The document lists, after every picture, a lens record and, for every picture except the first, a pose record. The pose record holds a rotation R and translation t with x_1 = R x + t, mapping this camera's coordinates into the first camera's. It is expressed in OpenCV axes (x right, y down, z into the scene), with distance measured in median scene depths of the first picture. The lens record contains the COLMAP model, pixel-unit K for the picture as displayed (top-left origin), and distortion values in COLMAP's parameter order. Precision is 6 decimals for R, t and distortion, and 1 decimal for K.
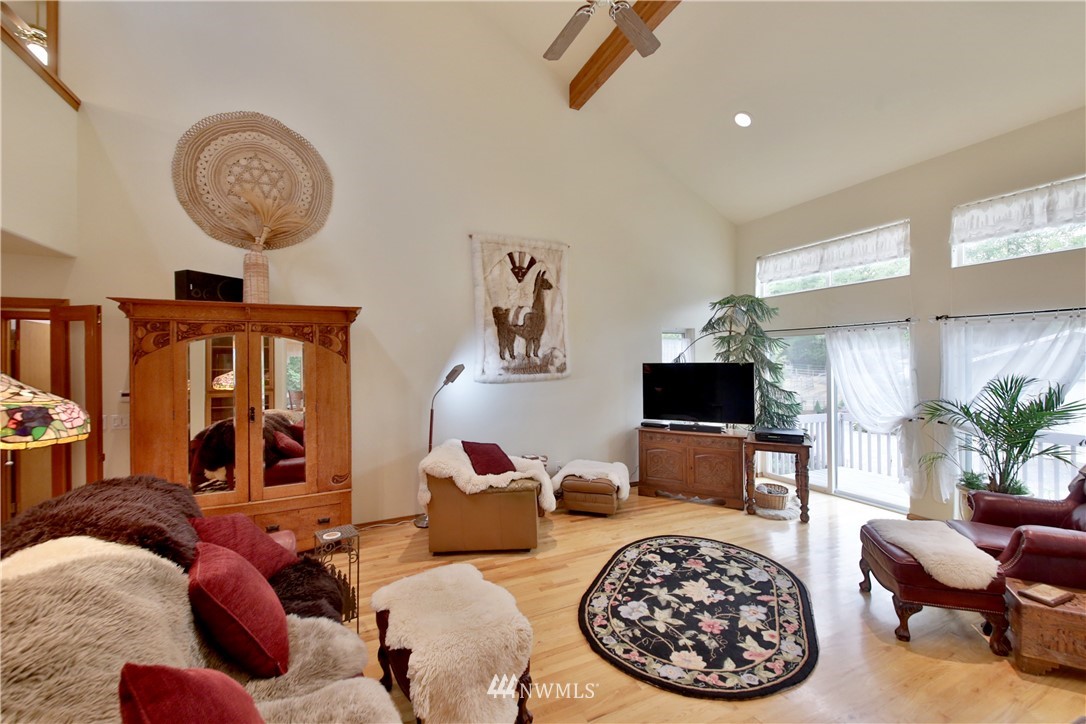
lens RADIAL K [[453.7, 0, 549.2], [0, 453.7, 363.1], [0, 0, 1]] dist [0.023280, -0.000450]
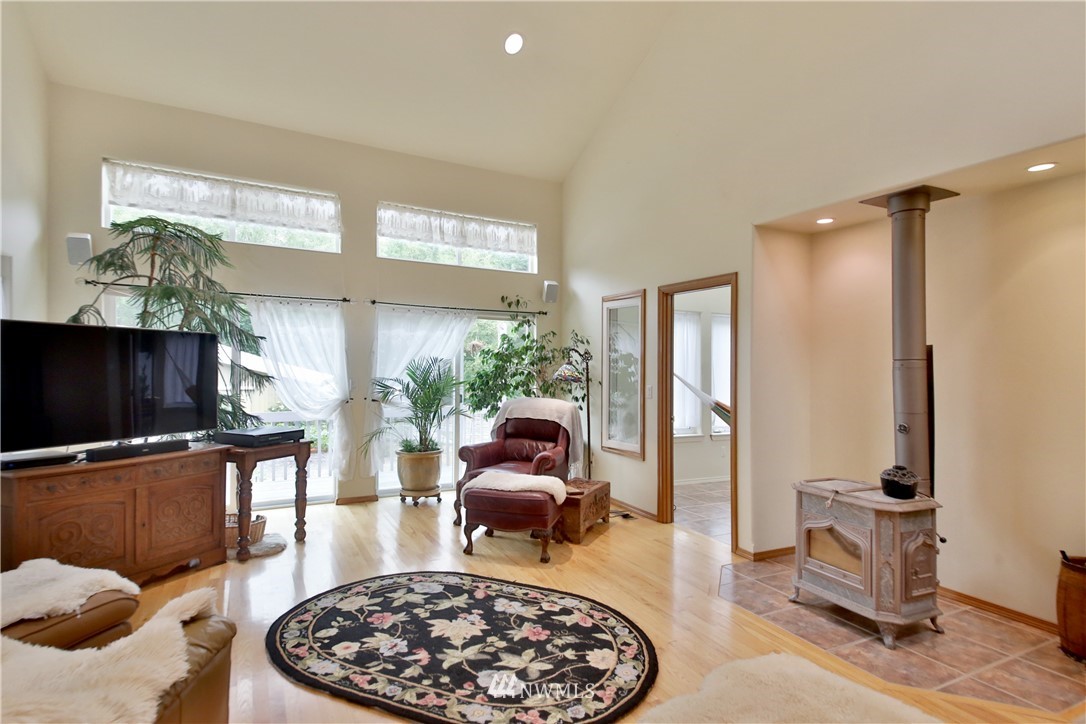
lens RADIAL K [[547.3, 0, 539.9], [0, 547.3, 375.7], [0, 0, 1]] dist [0.038429, 0.000116]
pose [[-0.033459, -0.017274, 0.999291, -0.518954], [-0.002652, 0.999849, 0.017195, 0.060583], [-0.999437, -0.002075, -0.033500, 0.805493]]
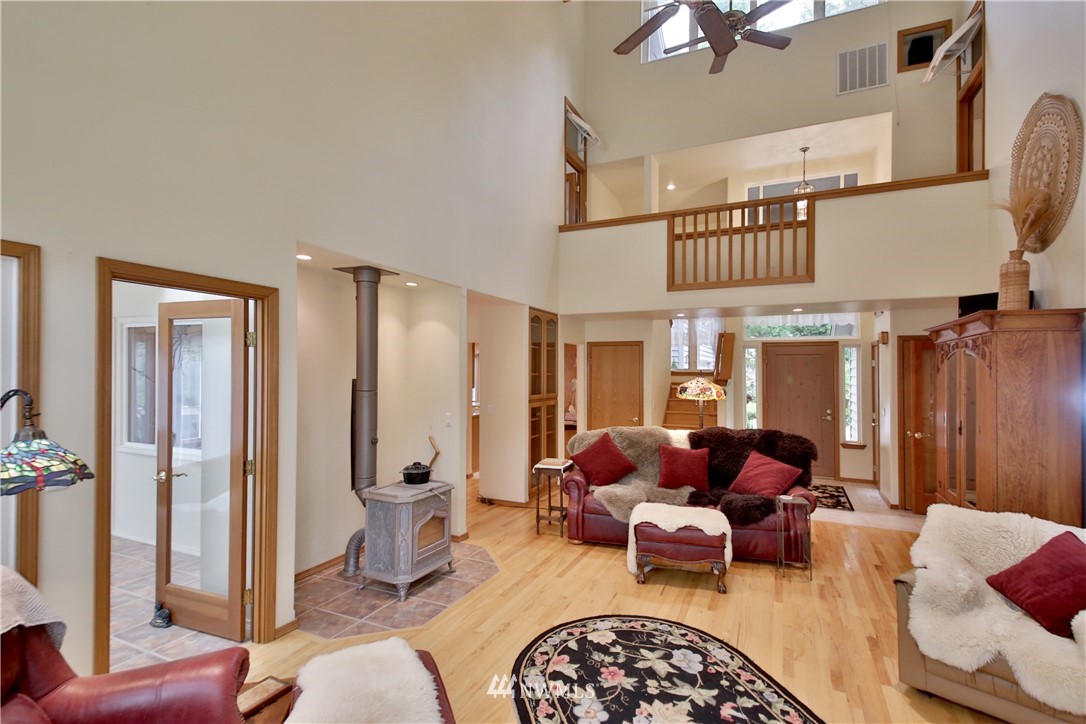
lens RADIAL K [[516.4, 0, 539.5], [0, 516.4, 350.6], [0, 0, 1]] dist [0.087445, -0.056690]
pose [[-0.774475, -0.034887, -0.631642, 0.886070], [-0.023086, 0.999372, -0.026891, -0.016230], [0.632184, -0.006245, -0.774794, 1.337510]]
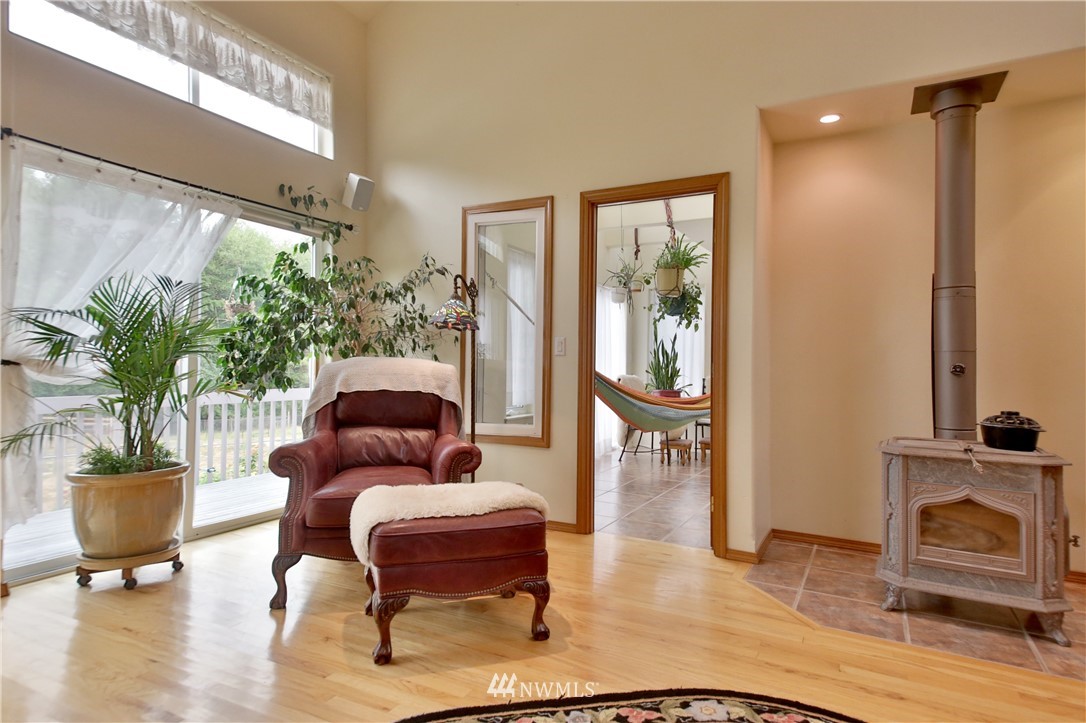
lens RADIAL K [[619.3, 0, 543.0], [0, 619.3, 361.5], [0, 0, 1]] dist [0.050875, 0.000024]
pose [[-0.597689, -0.004474, 0.801716, 0.035077], [-0.004400, 0.999988, 0.002300, 0.151933], [-0.801716, -0.002152, -0.597701, 1.161417]]
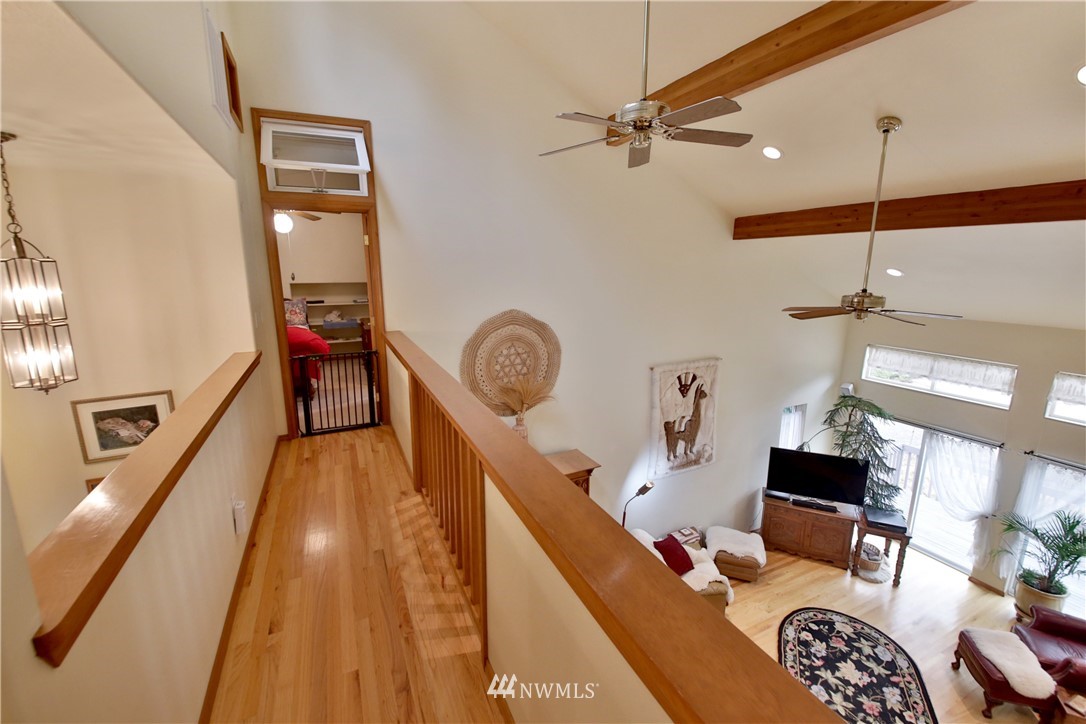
lens RADIAL K [[468.3, 0, 543.0], [0, 468.3, 362.0], [0, 0, 1]] dist [-0.015571, -0.000362]
pose [[0.999994, -0.000456, -0.003381, -0.625575], [0.001112, 0.980463, 0.196698, -0.740315], [0.003225, -0.196701, 0.980458, -0.277976]]
